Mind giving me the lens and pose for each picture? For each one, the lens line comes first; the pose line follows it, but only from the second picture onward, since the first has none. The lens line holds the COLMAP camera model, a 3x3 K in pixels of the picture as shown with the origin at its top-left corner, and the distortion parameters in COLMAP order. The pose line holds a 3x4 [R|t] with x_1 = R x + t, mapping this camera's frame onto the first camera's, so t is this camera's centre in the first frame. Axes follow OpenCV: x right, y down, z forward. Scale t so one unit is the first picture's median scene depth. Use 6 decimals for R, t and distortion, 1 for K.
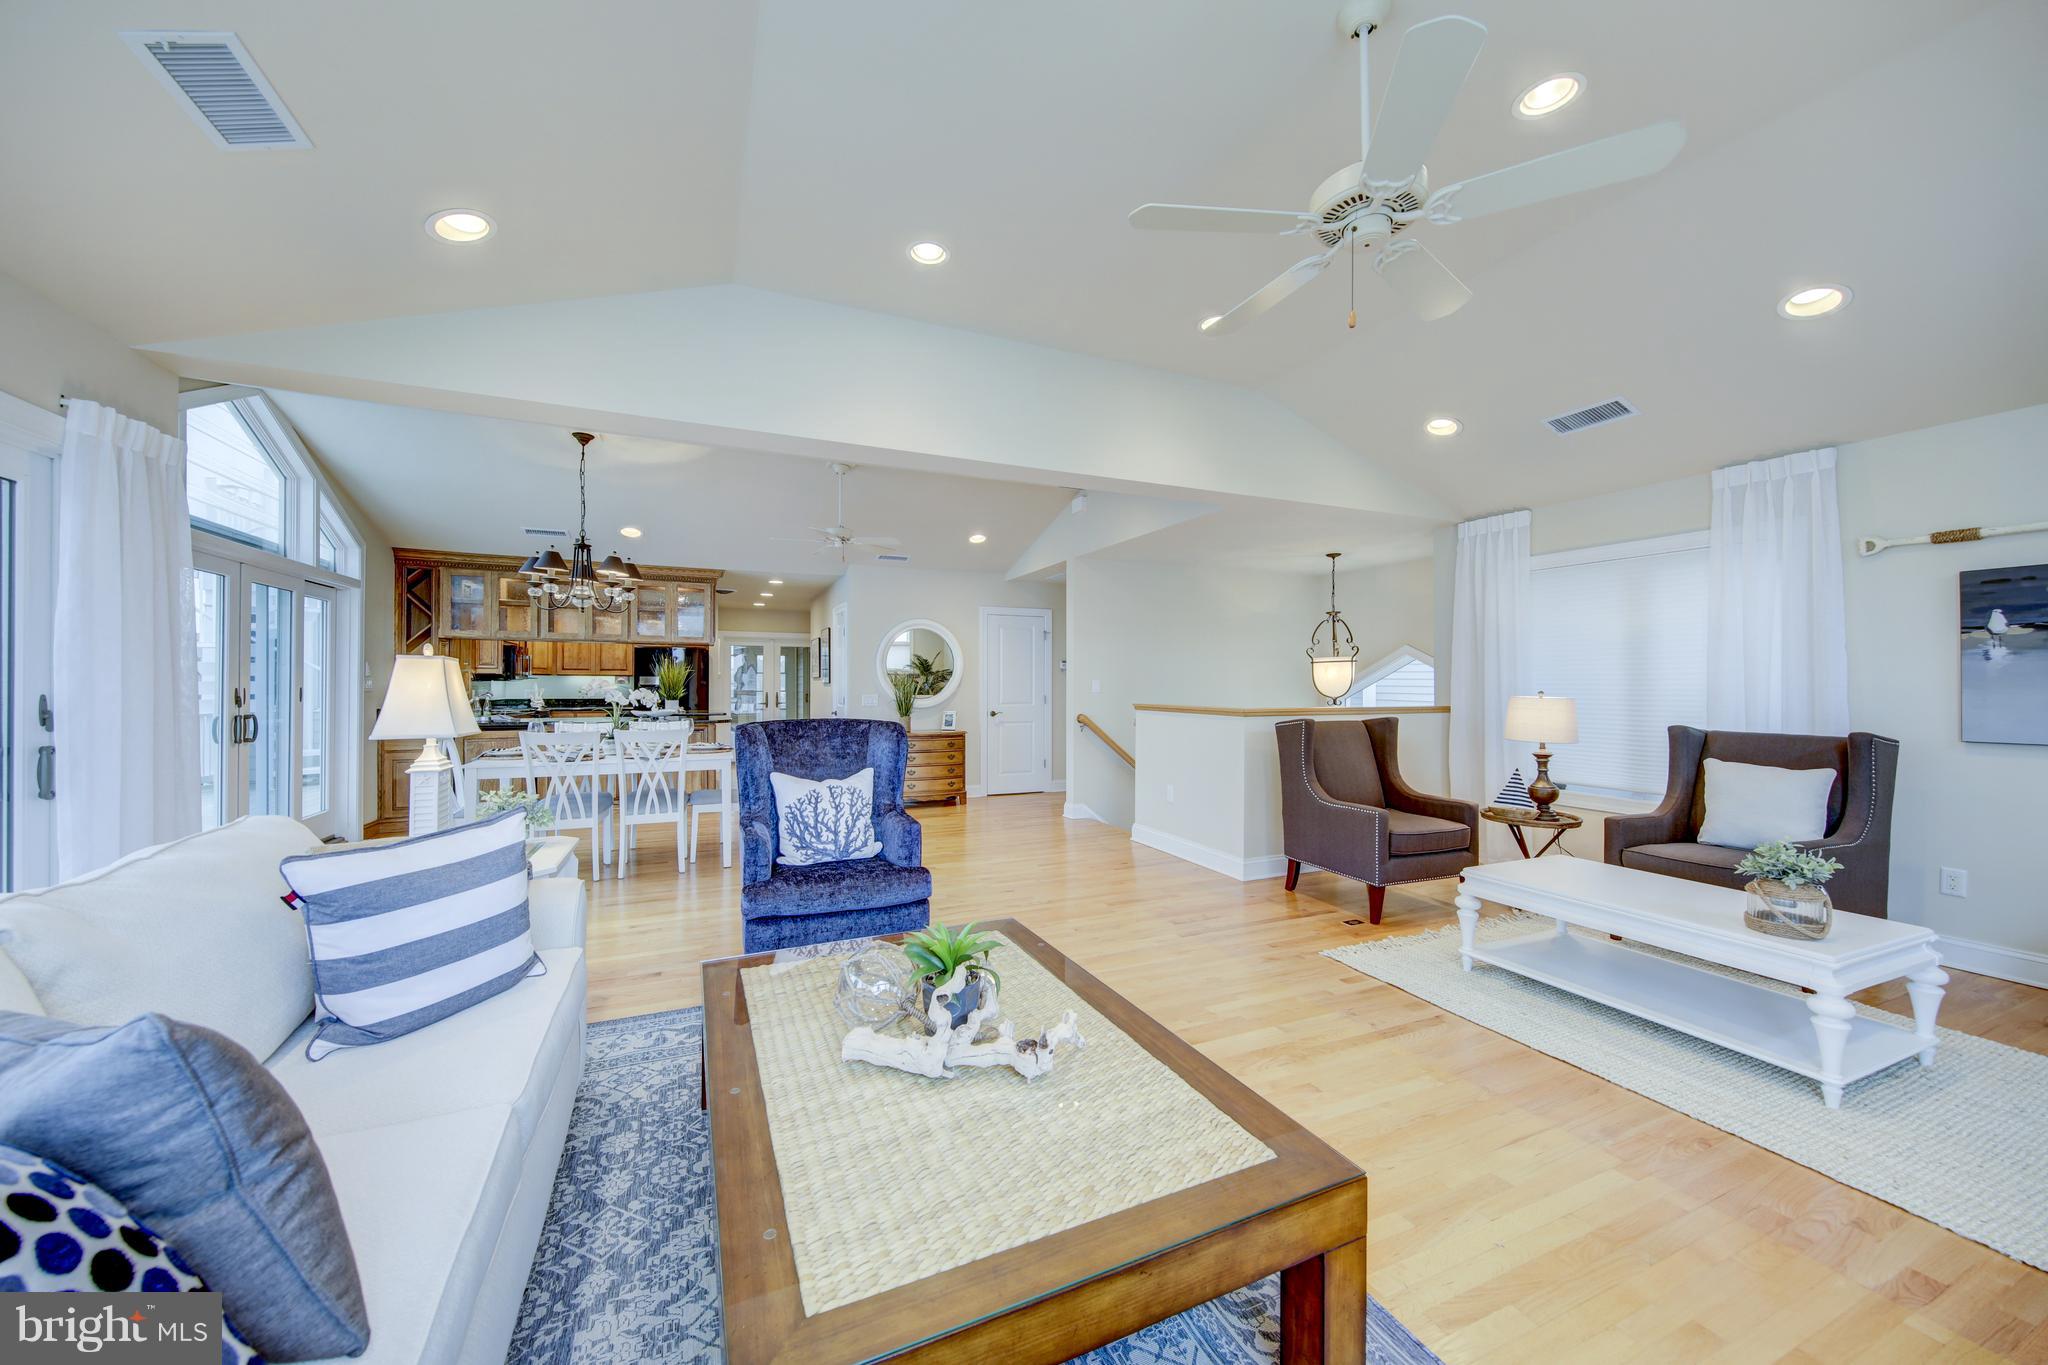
lens RADIAL K [[732.3, 0, 1019.0], [0, 732.3, 686.5], [0, 0, 1]] dist [0.000105, -0.000893]
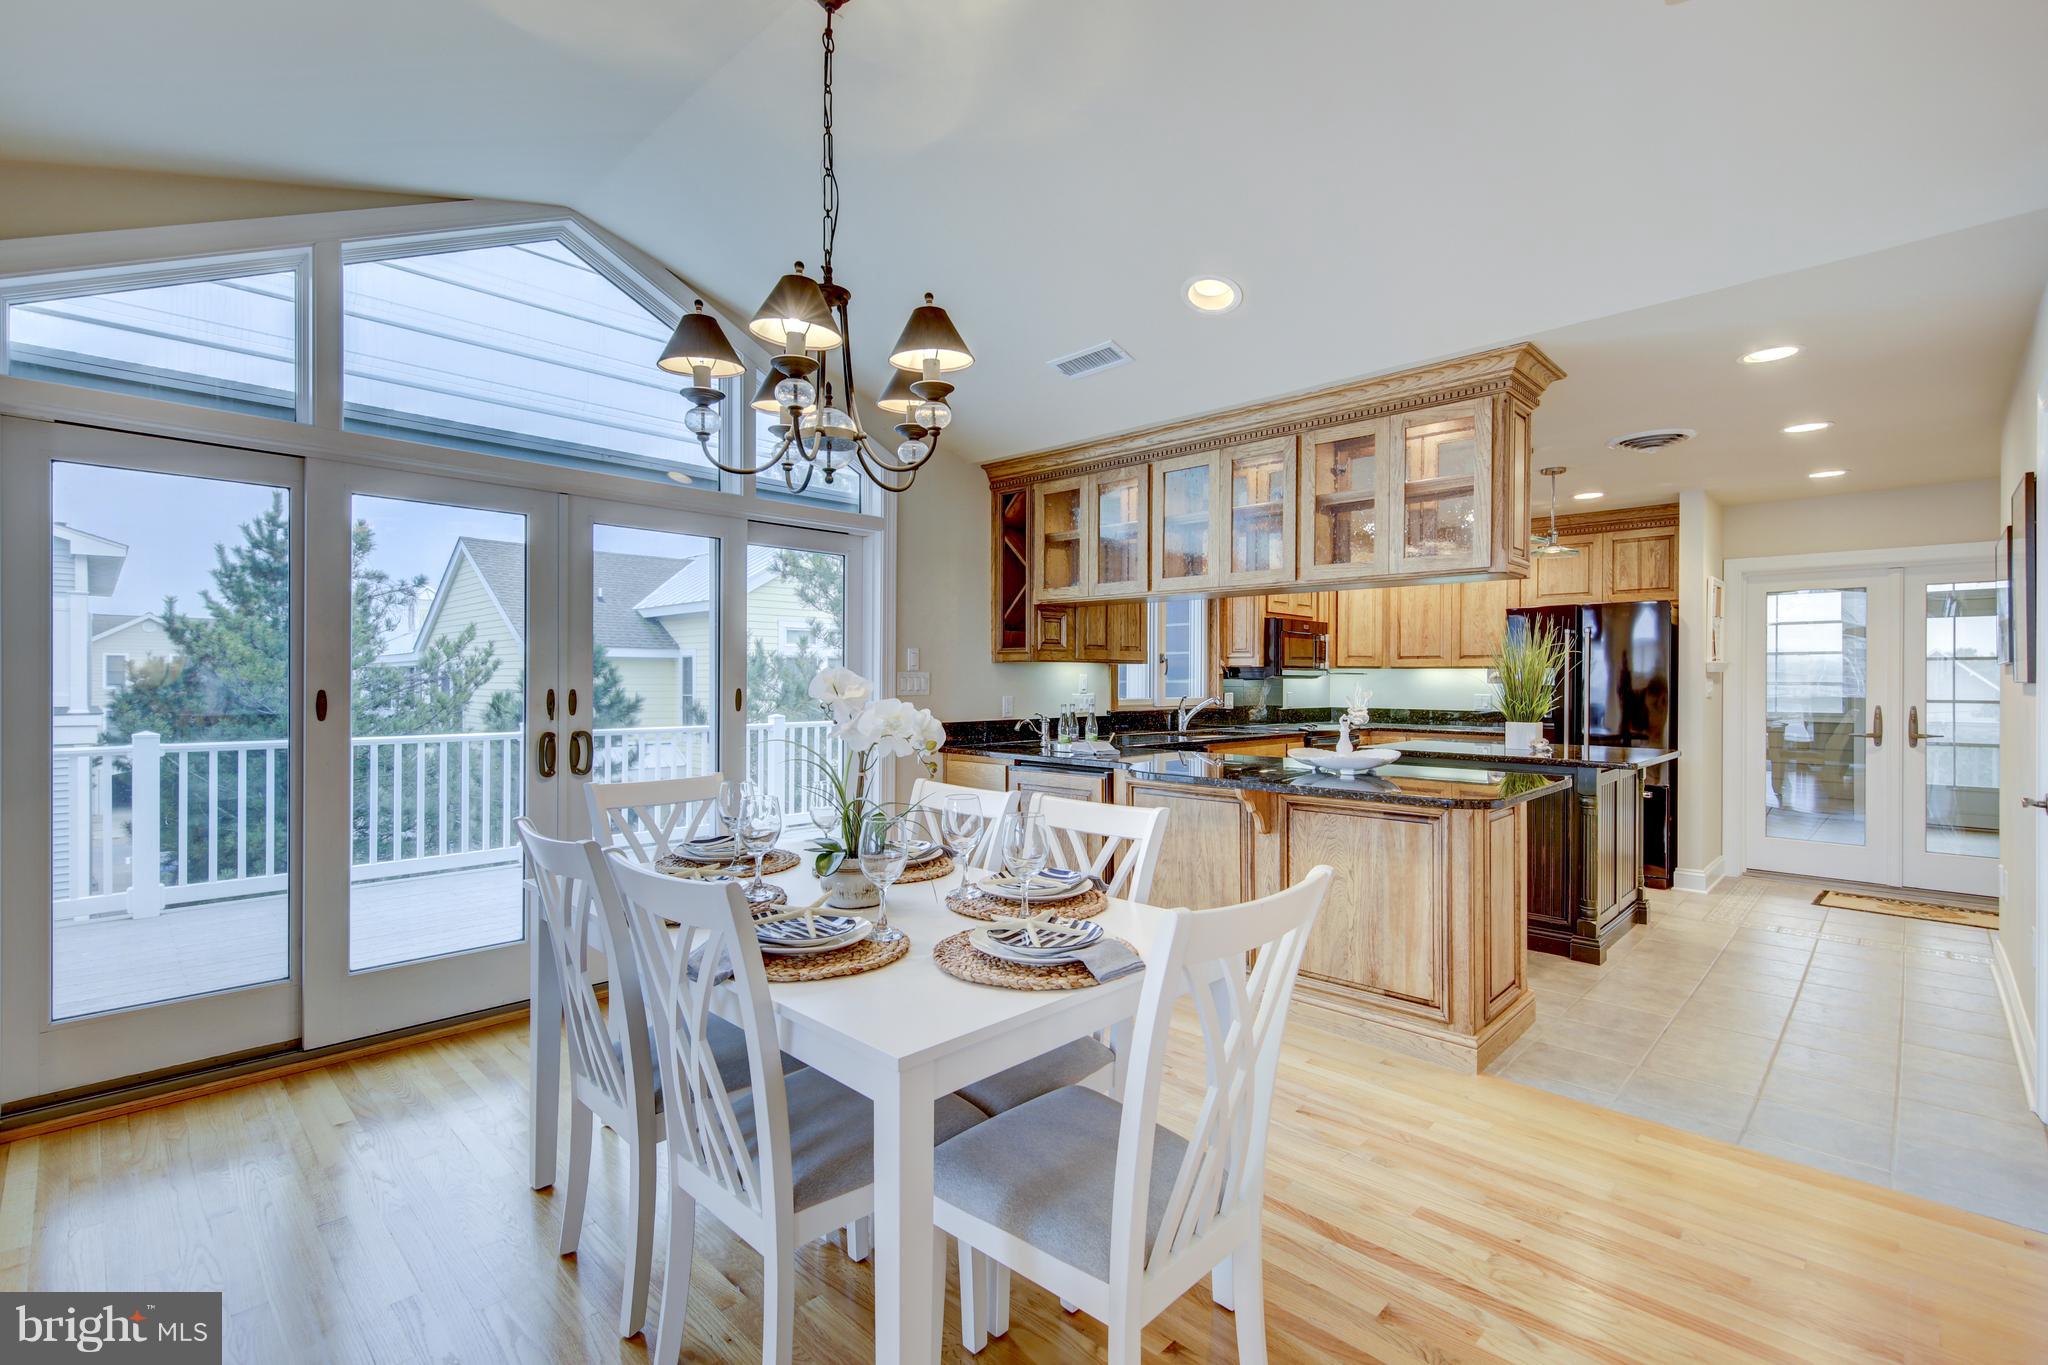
lens RADIAL K [[886.7, 0, 1027.1], [0, 886.7, 679.6], [0, 0, 1]] dist [-0.000595, -0.000274]
pose [[0.366435, 0.001685, -0.930442, -0.091615], [-0.005563, 0.999984, -0.000380, -0.004512], [0.930427, 0.005315, 0.366439, 0.511119]]
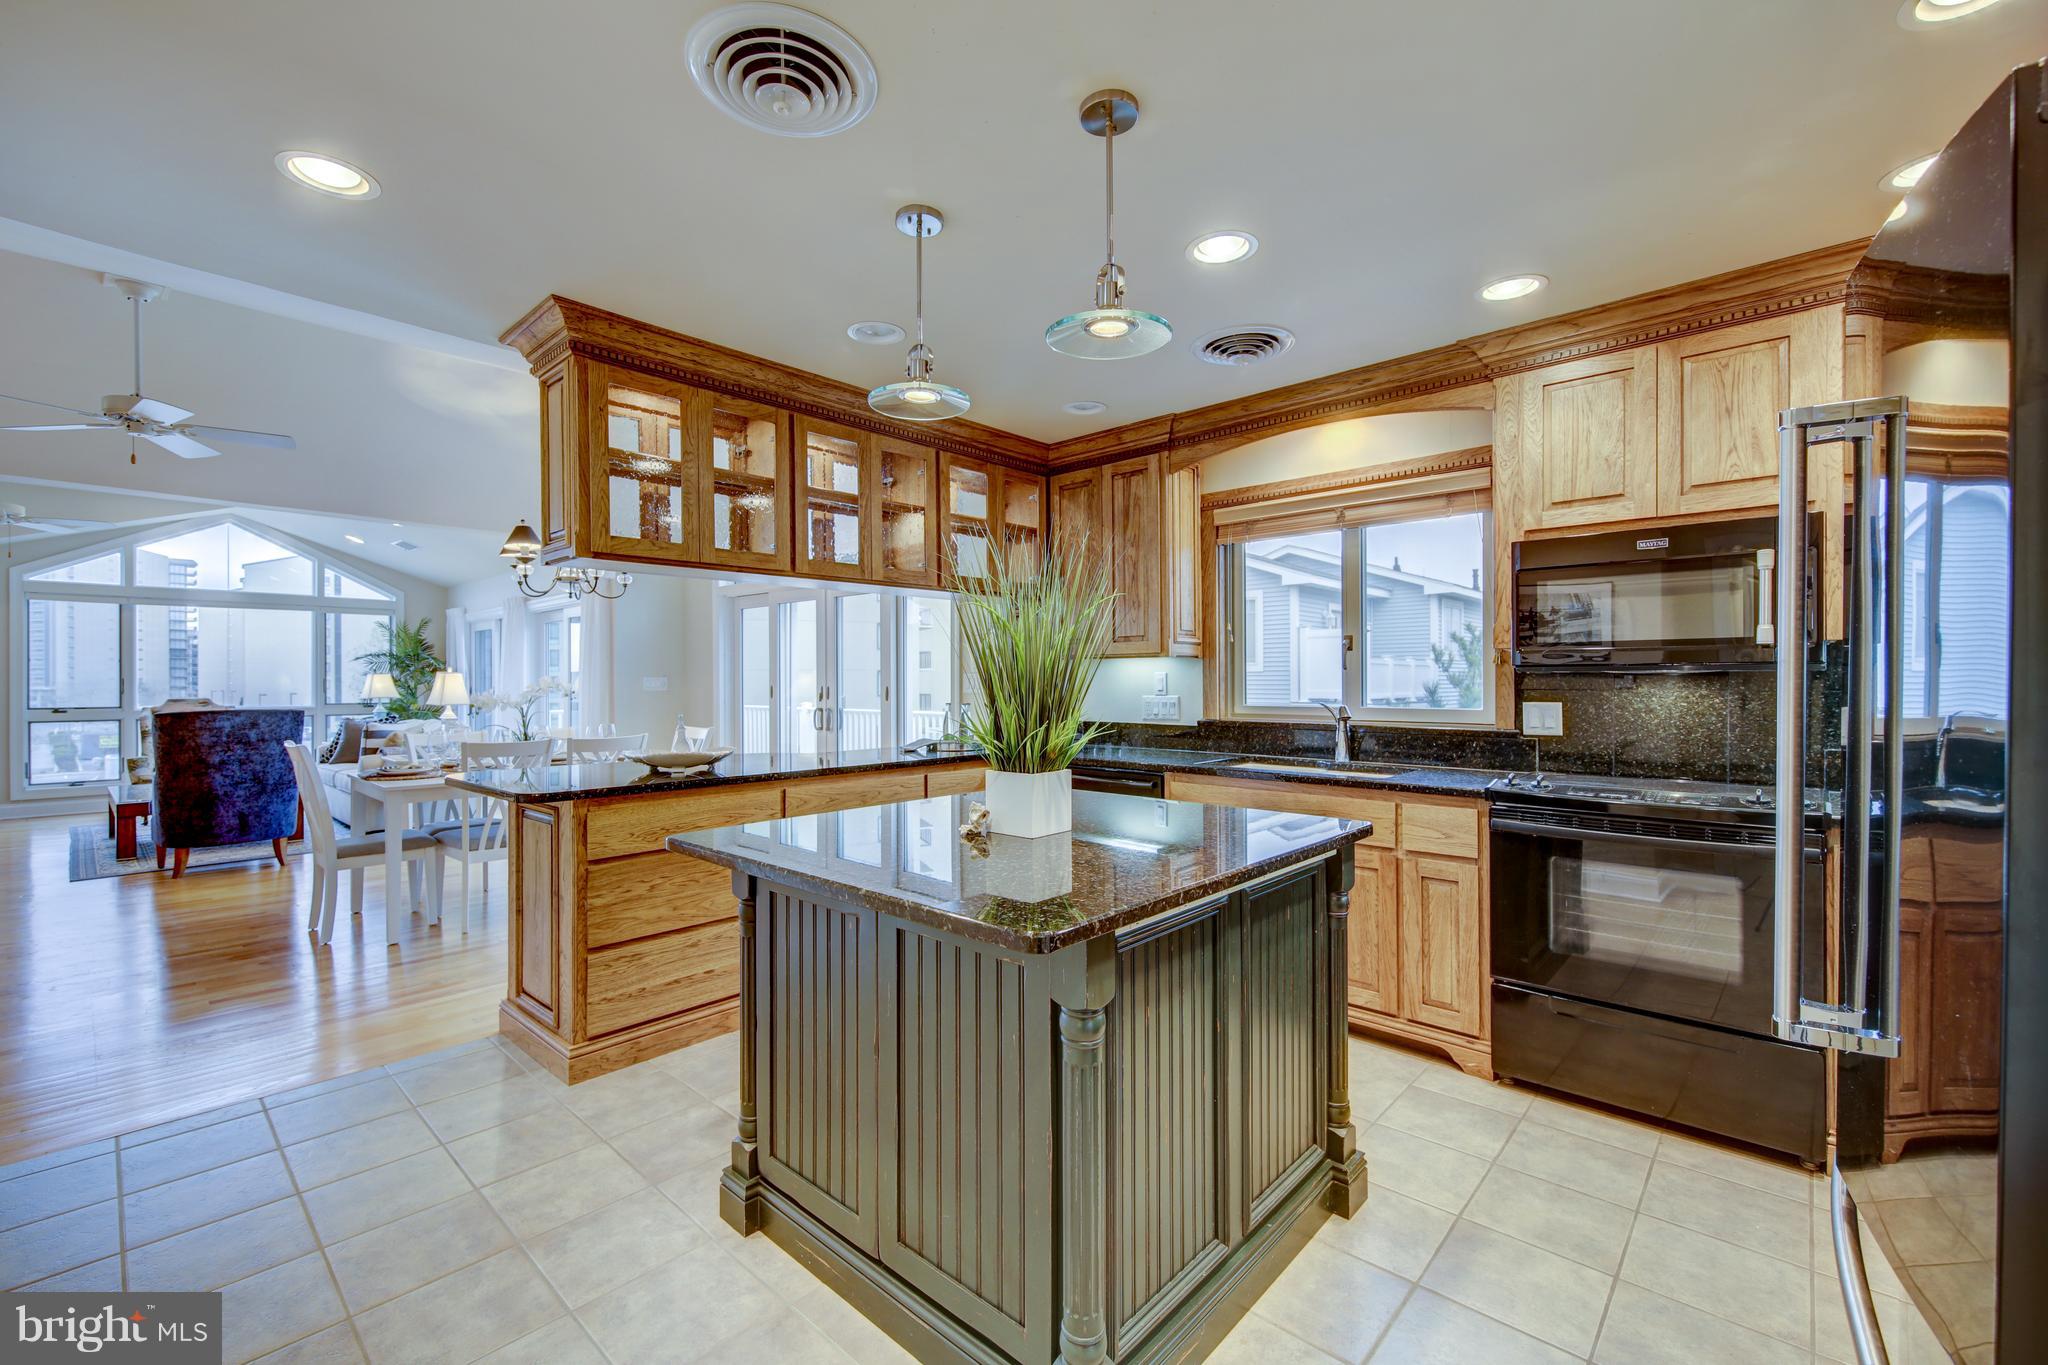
lens RADIAL K [[865.5, 0, 1014.9], [0, 865.5, 677.5], [0, 0, 1]] dist [0.001393, 0.000557]
pose [[-0.919199, -0.000450, -0.393792, -0.497328], [0.001755, 0.999985, -0.005238, -0.003000], [0.393788, -0.005506, -0.919185, 1.450845]]
